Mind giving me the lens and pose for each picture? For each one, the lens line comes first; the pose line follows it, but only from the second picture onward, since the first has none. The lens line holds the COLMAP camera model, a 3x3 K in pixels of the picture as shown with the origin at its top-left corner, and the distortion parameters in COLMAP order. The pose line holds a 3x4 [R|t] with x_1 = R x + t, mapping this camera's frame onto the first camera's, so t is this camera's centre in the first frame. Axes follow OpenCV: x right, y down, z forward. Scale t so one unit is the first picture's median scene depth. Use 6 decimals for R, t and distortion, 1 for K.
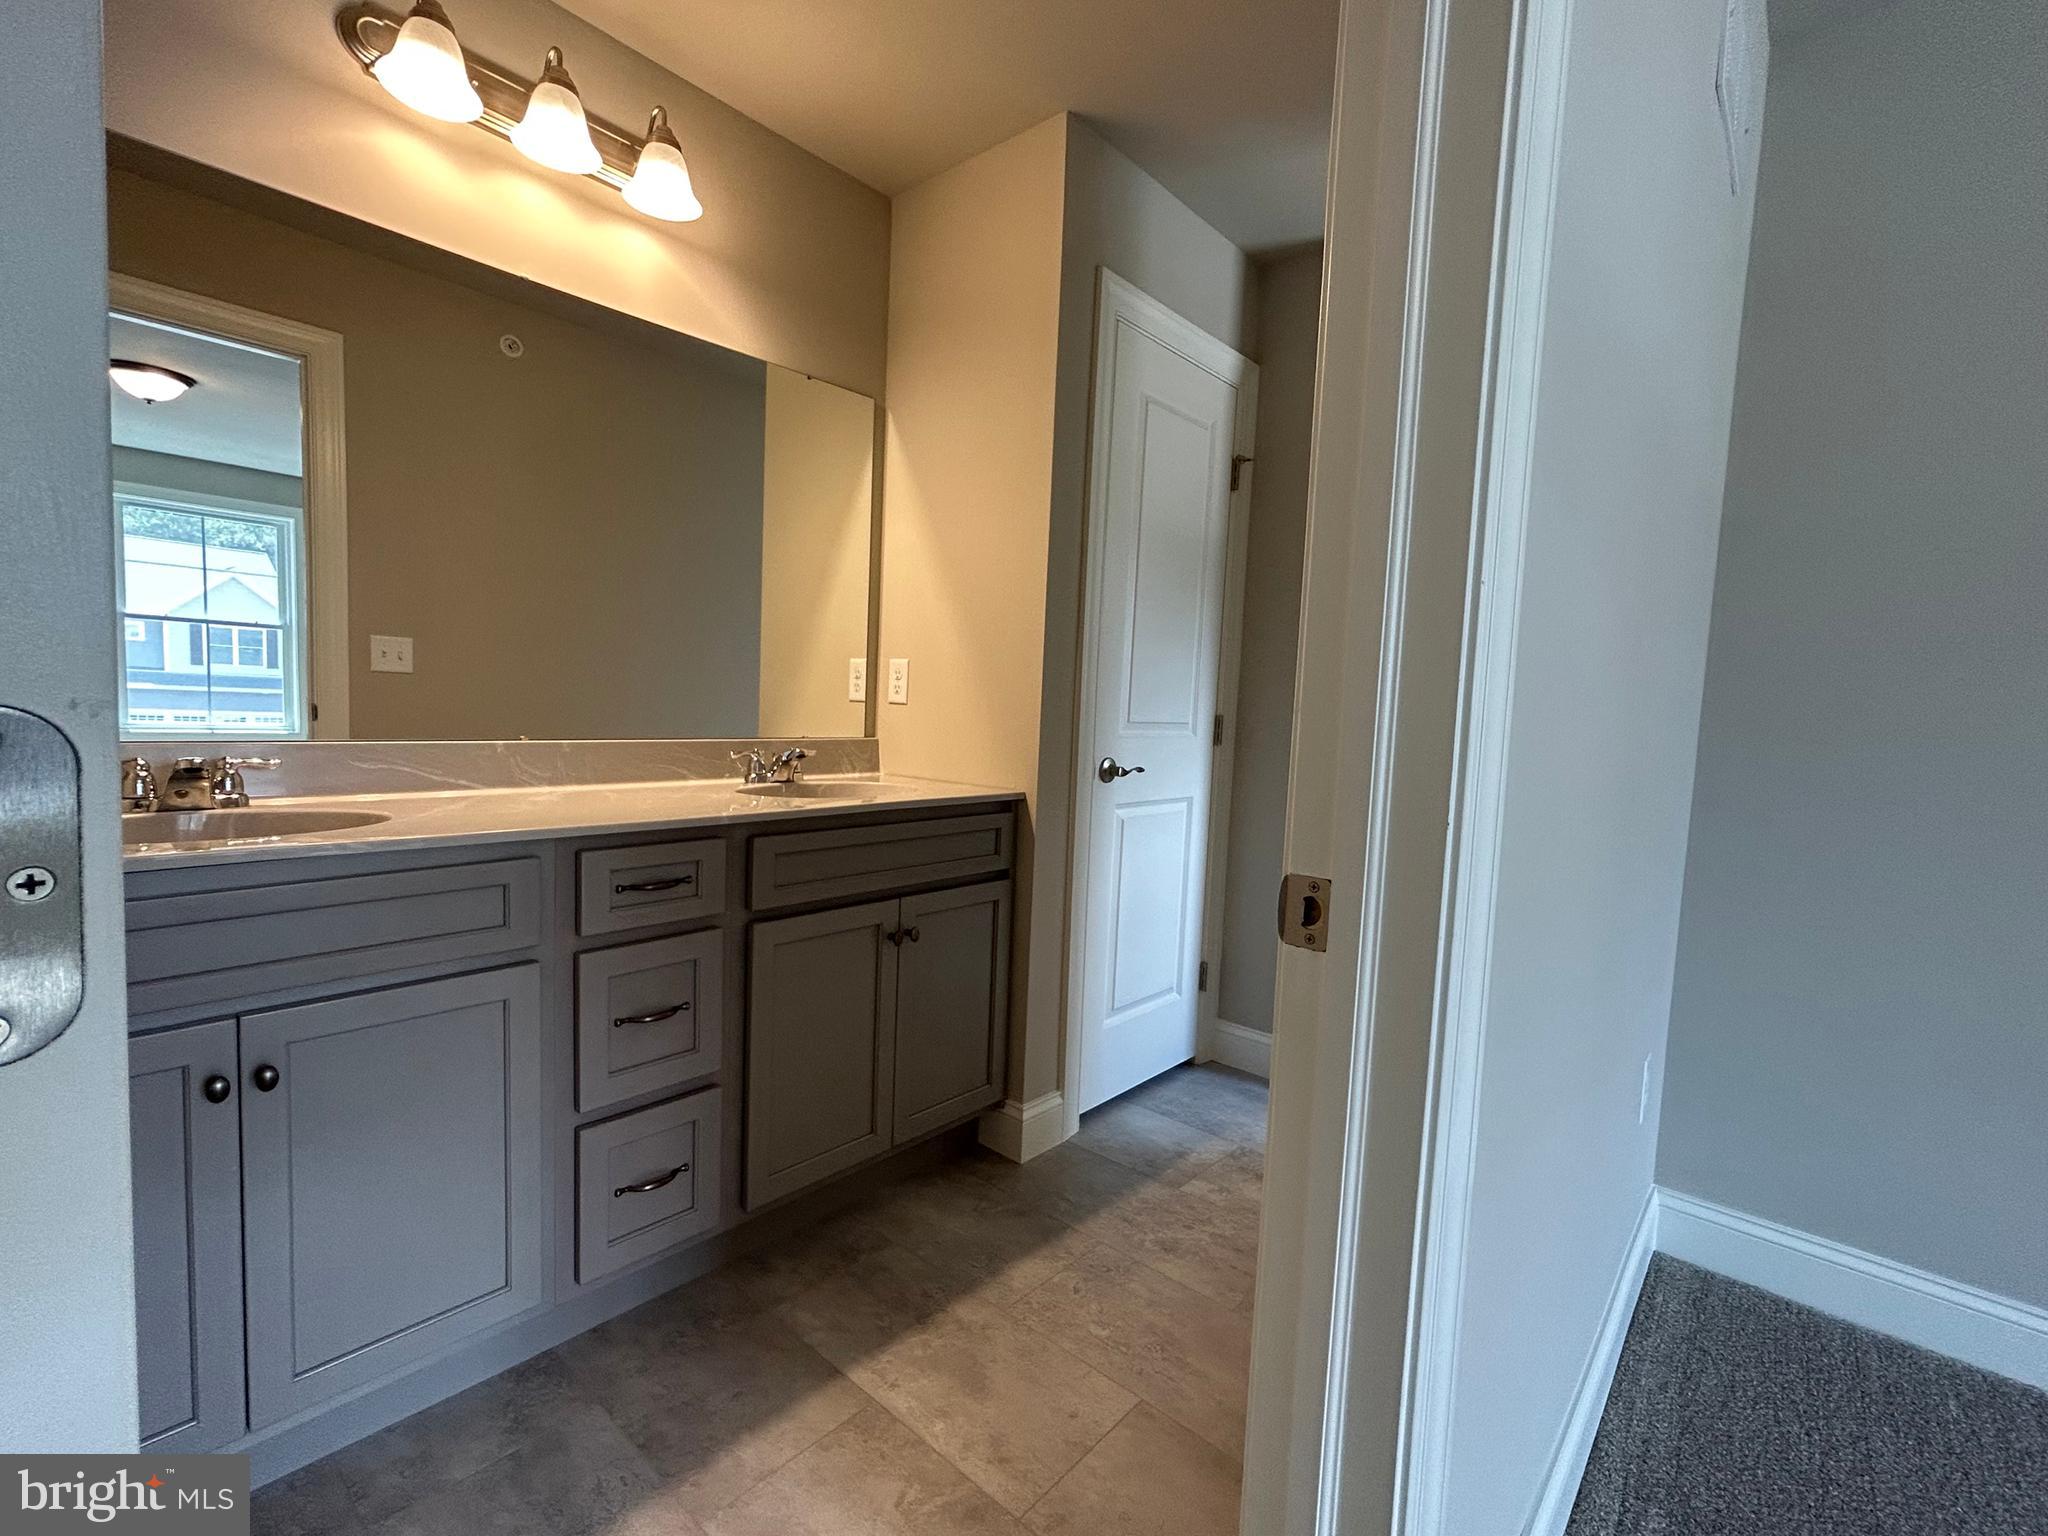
lens RADIAL K [[903.6, 0, 1024.0], [0, 903.6, 768.0], [0, 0, 1]] dist [-0.000481, -0.000070]
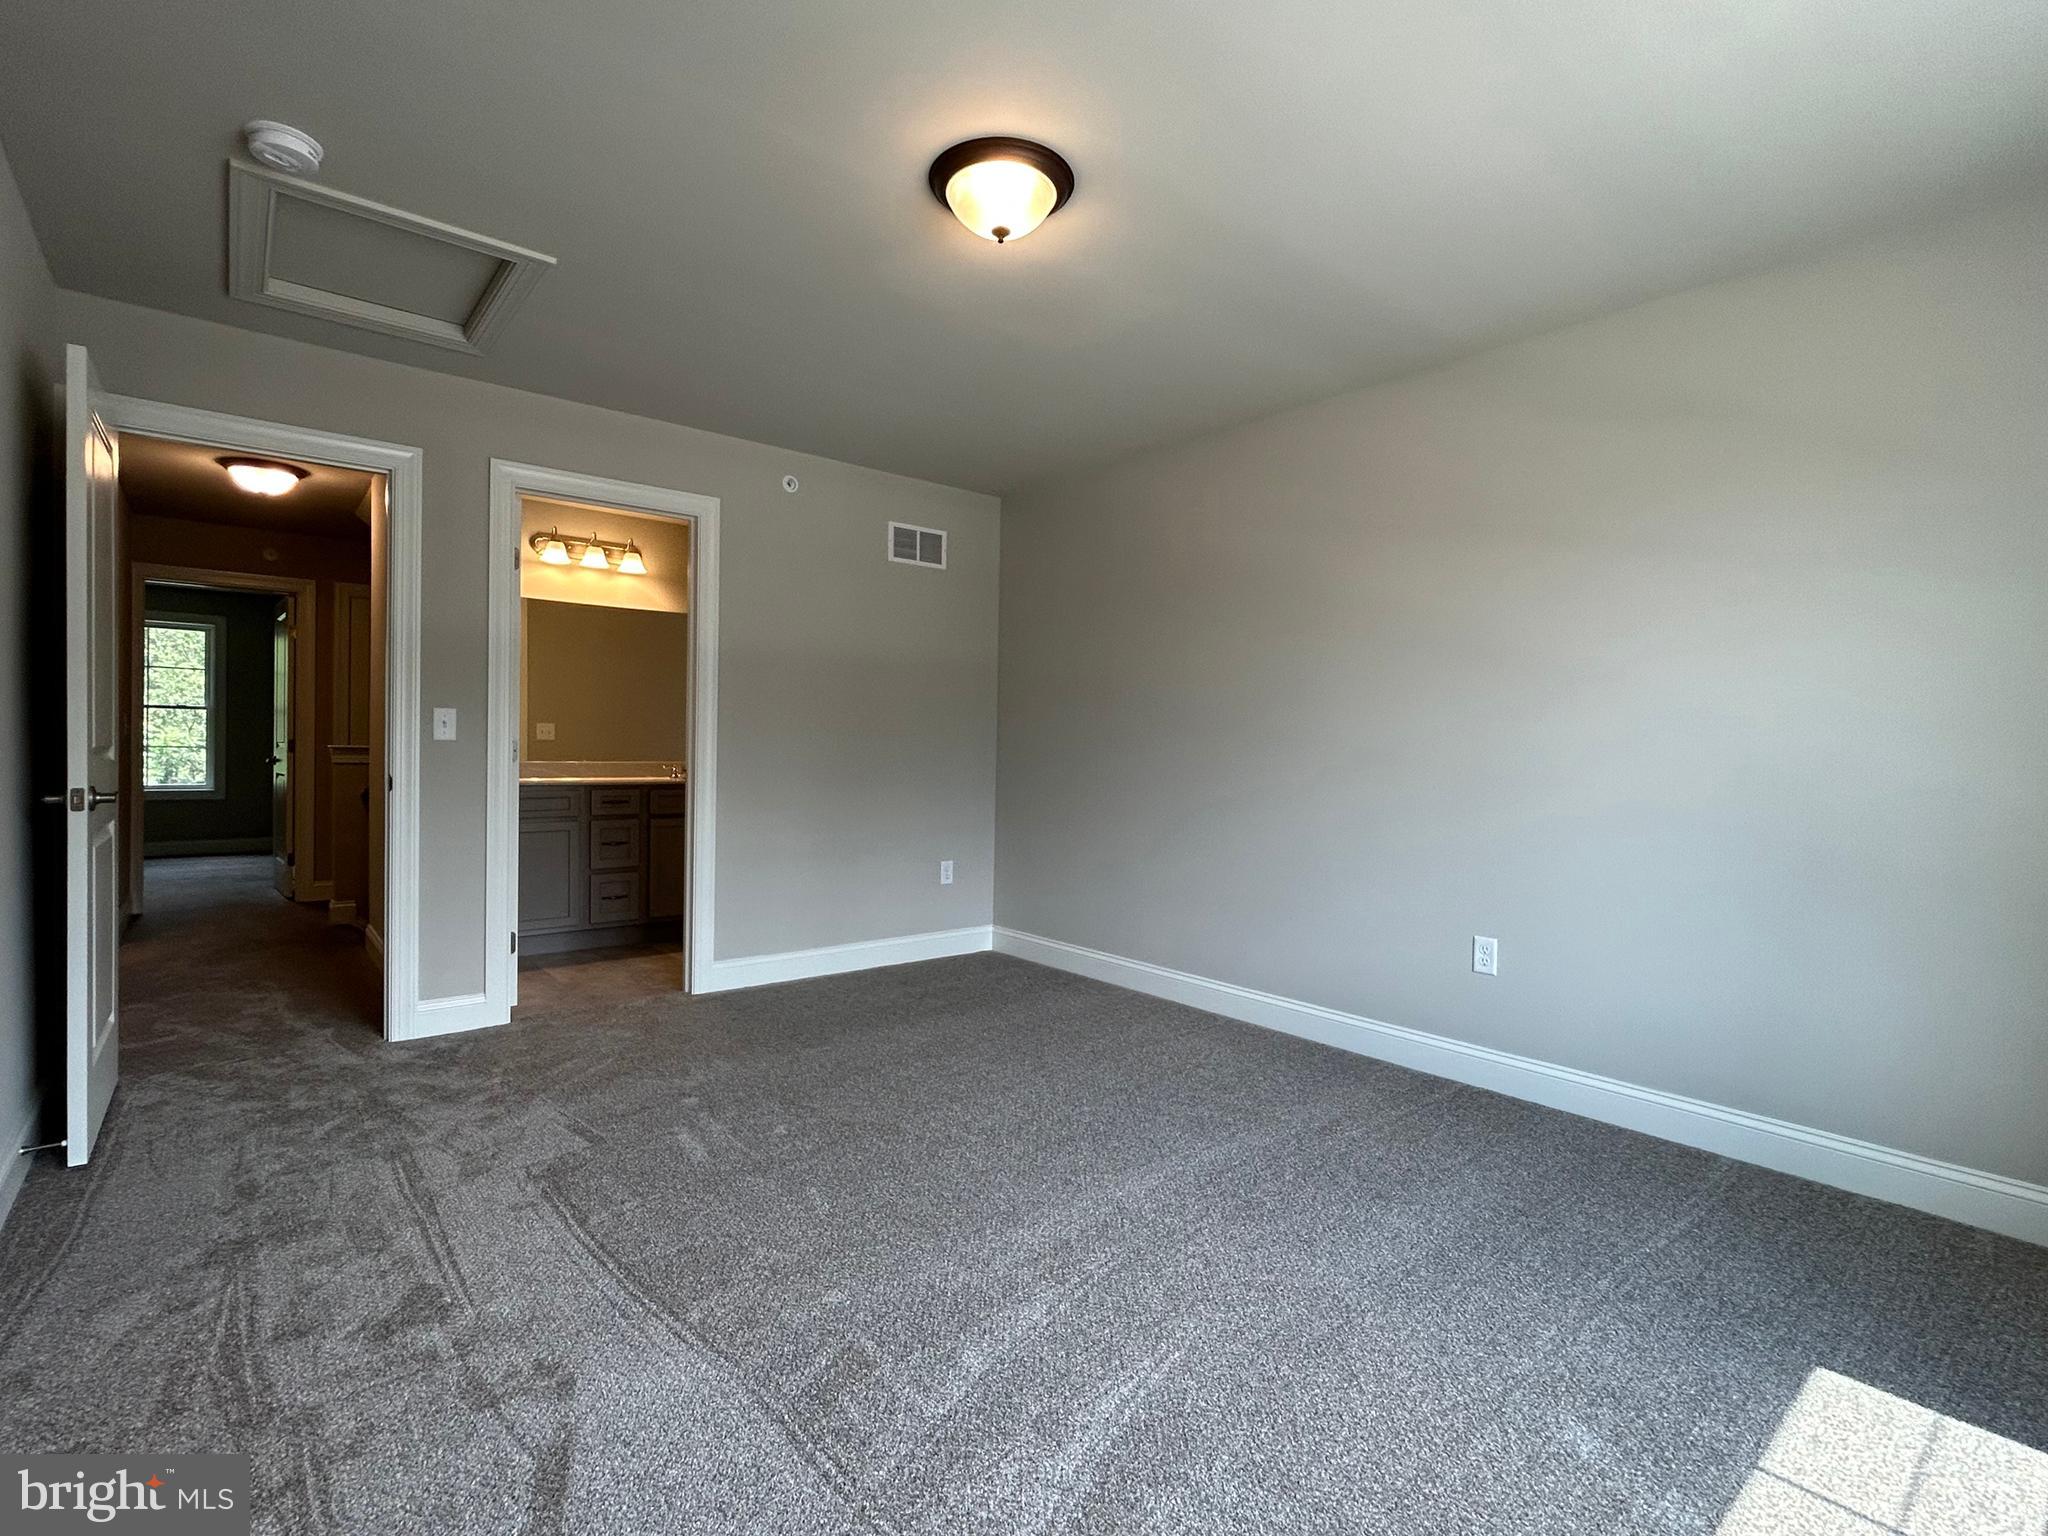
lens RADIAL K [[971.0, 0, 1024.0], [0, 971.0, 768.0], [0, 0, 1]] dist [0.000119, 0.000006]
pose [[0.987001, -0.029247, -0.158032, 1.479856], [0.019112, 0.997684, -0.065273, 0.250172], [0.159575, 0.061405, 0.985274, -2.040620]]
